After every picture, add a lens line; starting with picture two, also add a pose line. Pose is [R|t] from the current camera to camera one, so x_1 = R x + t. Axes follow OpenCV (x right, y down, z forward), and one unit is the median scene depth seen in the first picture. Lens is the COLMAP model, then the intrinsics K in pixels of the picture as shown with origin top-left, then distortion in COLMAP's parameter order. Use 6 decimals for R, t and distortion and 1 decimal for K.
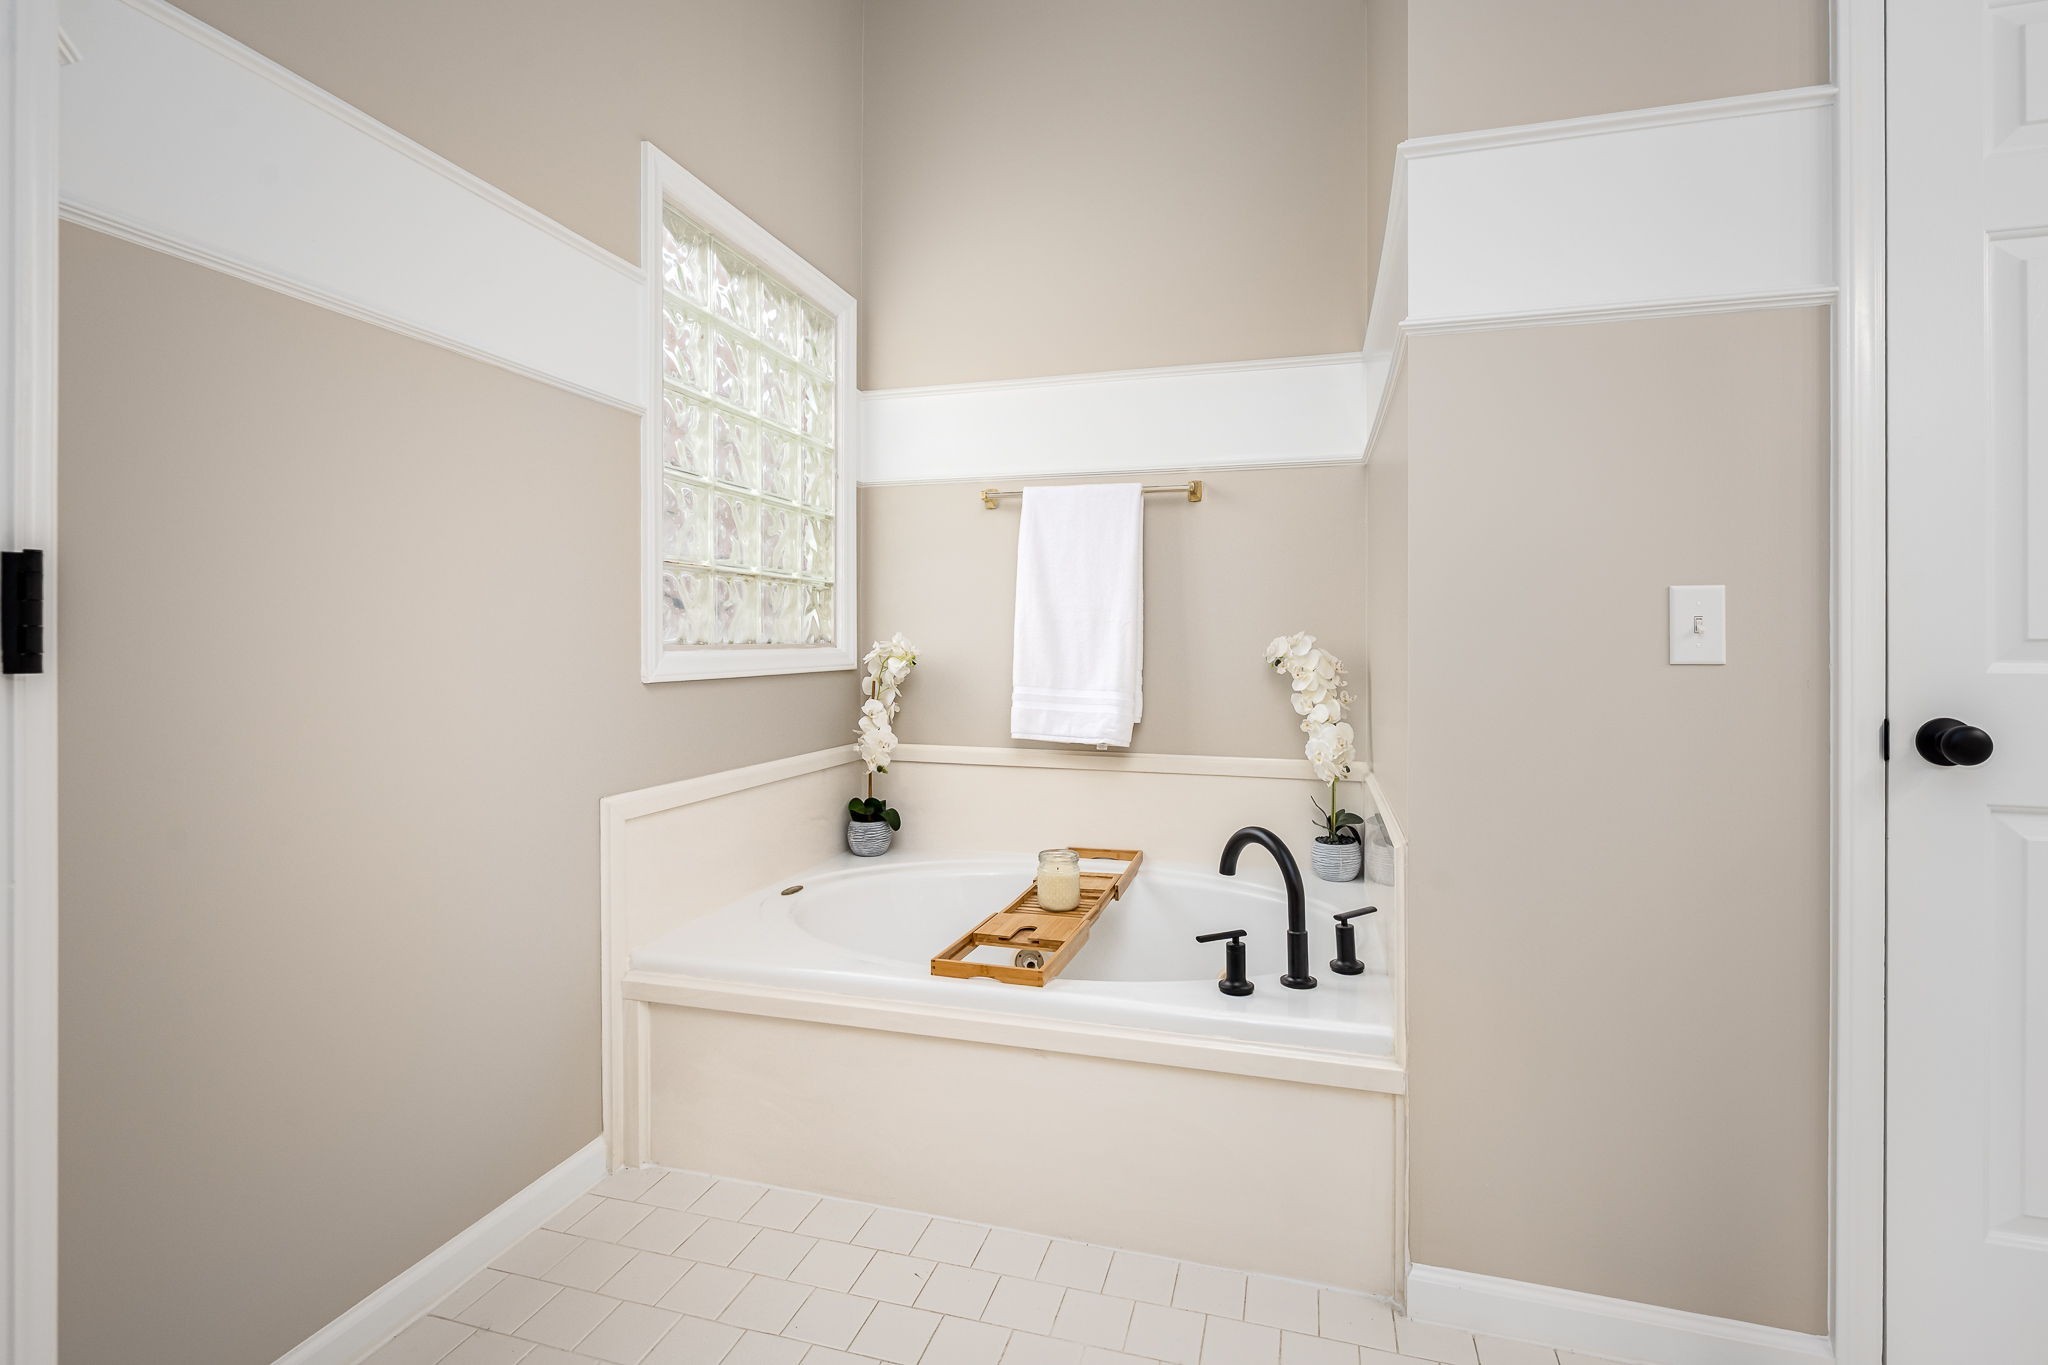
lens RADIAL K [[943.9, 0, 1017.8], [0, 943.9, 626.6], [0, 0, 1]] dist [-0.004139, -0.000792]
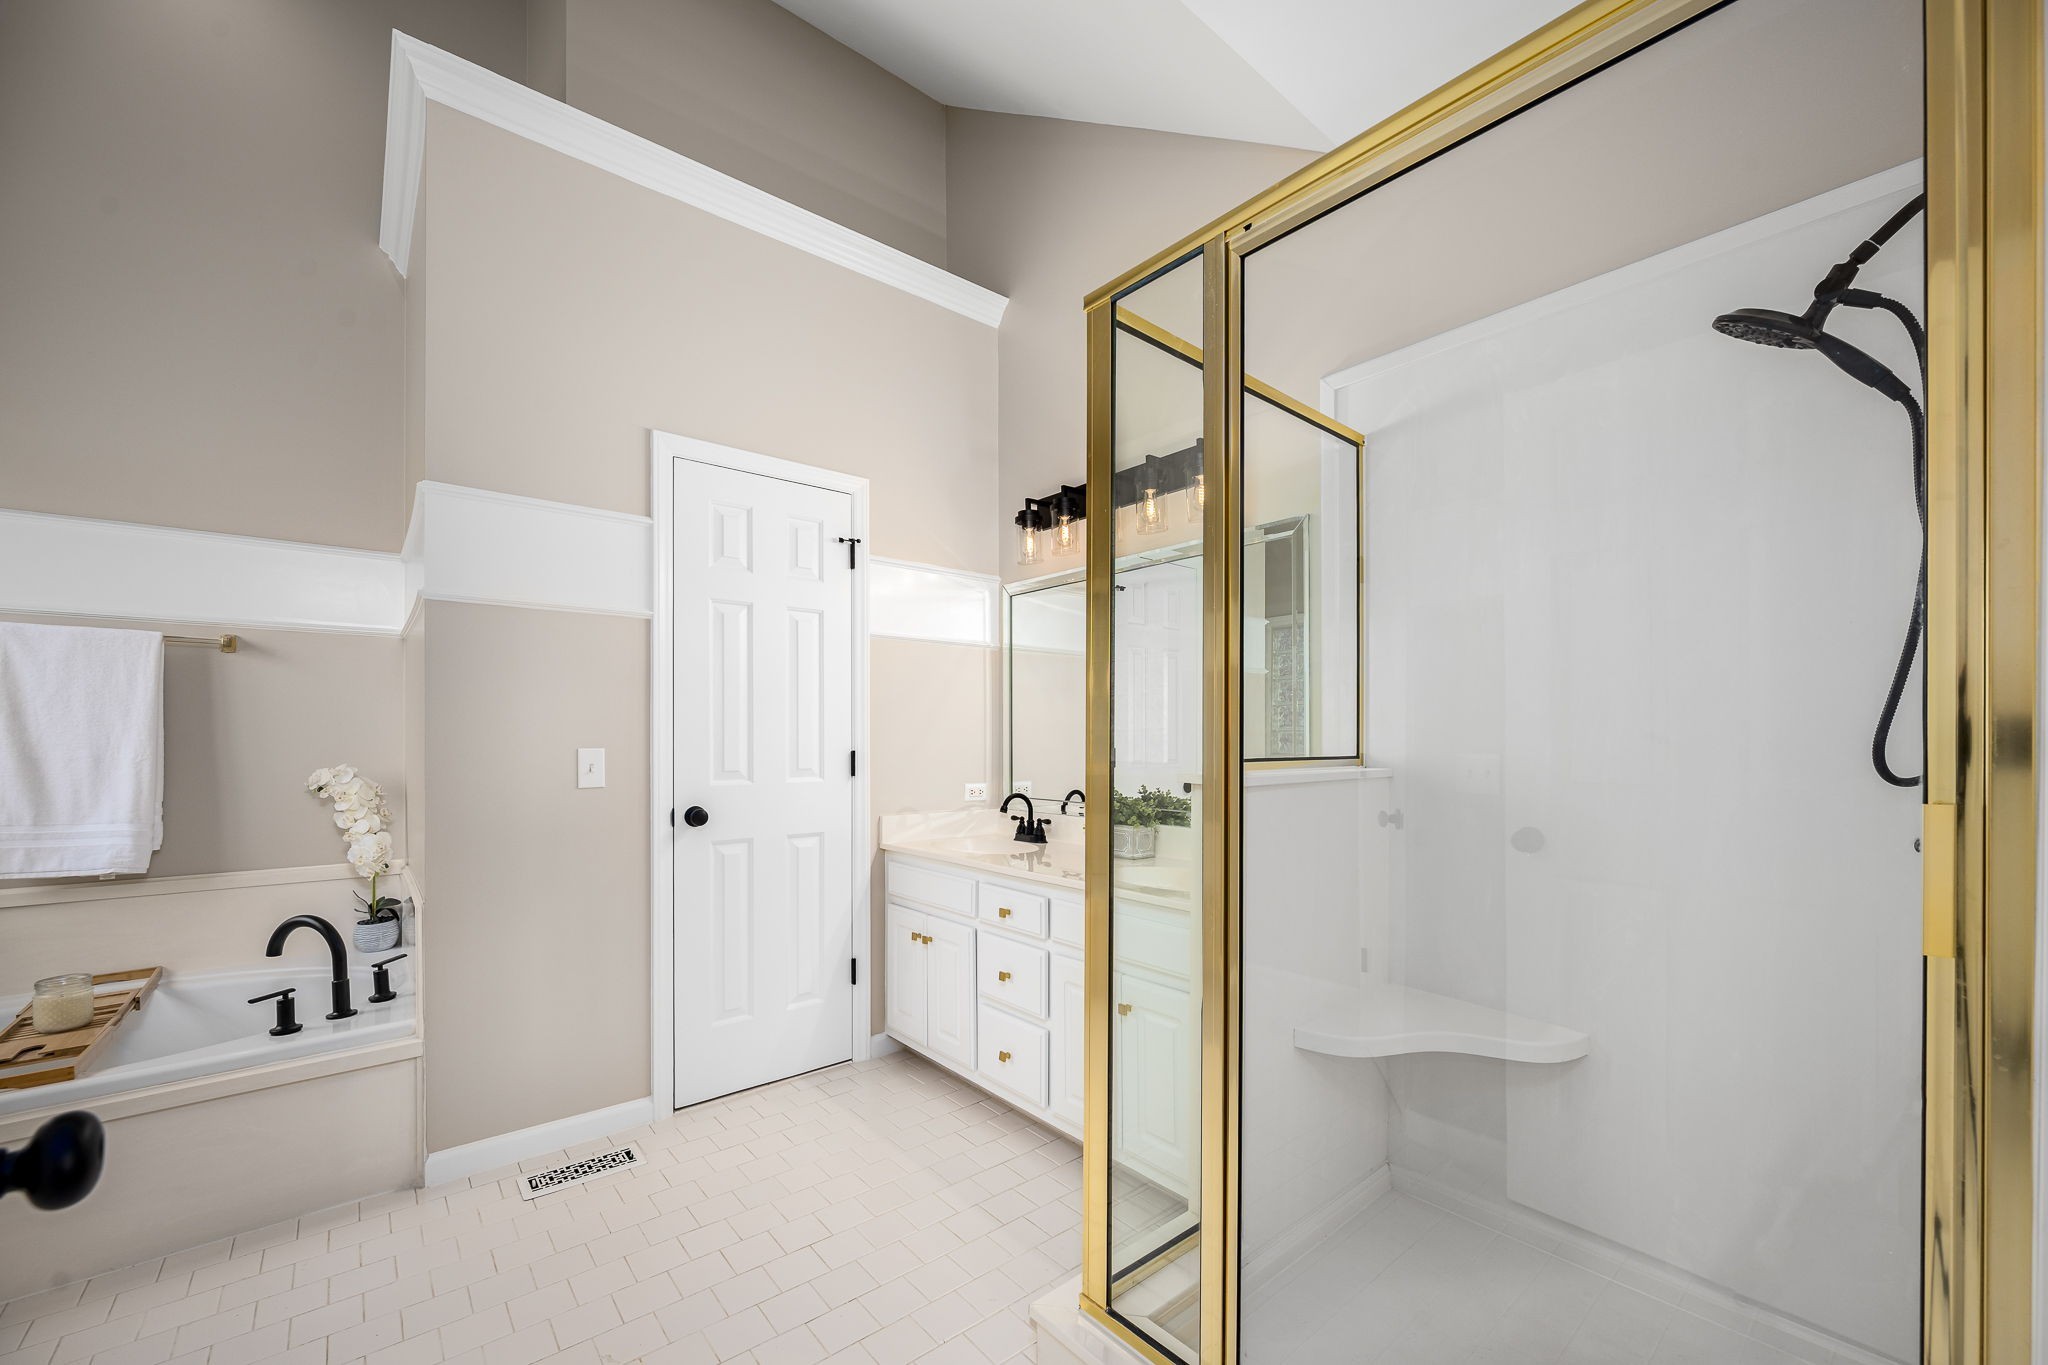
lens RADIAL K [[812.7, 0, 1033.7], [0, 812.7, 734.0], [0, 0, 1]] dist [-0.001897, -0.000546]
pose [[0.541647, -0.000510, 0.840606, -0.125024], [-0.006886, 0.999964, 0.005044, -0.049642], [-0.840578, -0.008520, 0.541624, -0.407095]]
